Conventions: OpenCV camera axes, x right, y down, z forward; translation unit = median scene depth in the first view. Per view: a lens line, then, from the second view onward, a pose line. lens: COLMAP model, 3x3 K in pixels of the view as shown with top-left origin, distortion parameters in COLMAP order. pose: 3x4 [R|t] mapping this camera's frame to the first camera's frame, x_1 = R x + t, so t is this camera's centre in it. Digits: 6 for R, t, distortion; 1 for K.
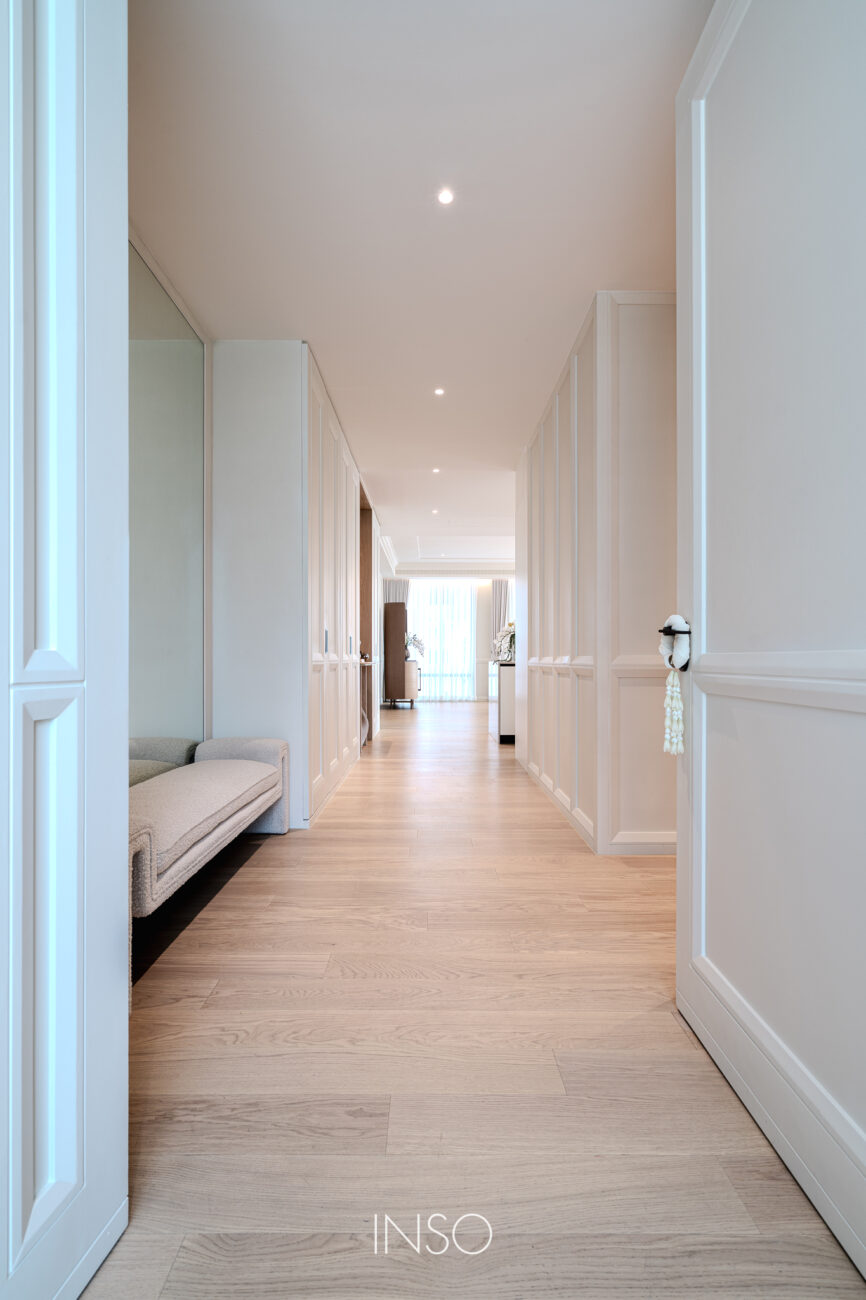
lens RADIAL K [[593.7, 0, 433.0], [0, 593.7, 650.0], [0, 0, 1]] dist [0.001359, 0.000209]
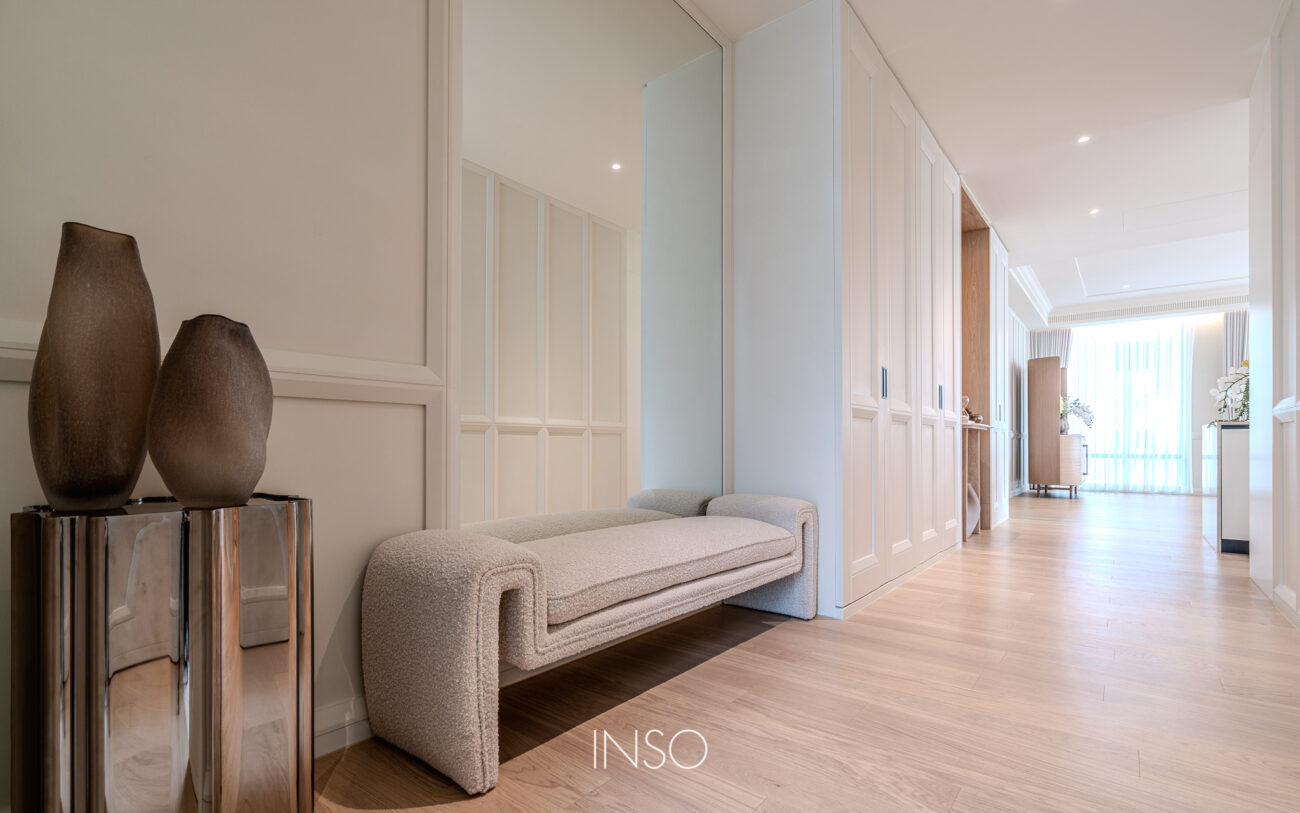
lens RADIAL K [[595.4, 0, 648.0], [0, 595.4, 443.3], [0, 0, 1]] dist [-0.002372, 0.000190]
pose [[0.770205, -0.003524, -0.637786, 0.062429], [0.007018, 0.999971, 0.002951, 0.048653], [0.637758, -0.006749, 0.770208, 0.174169]]
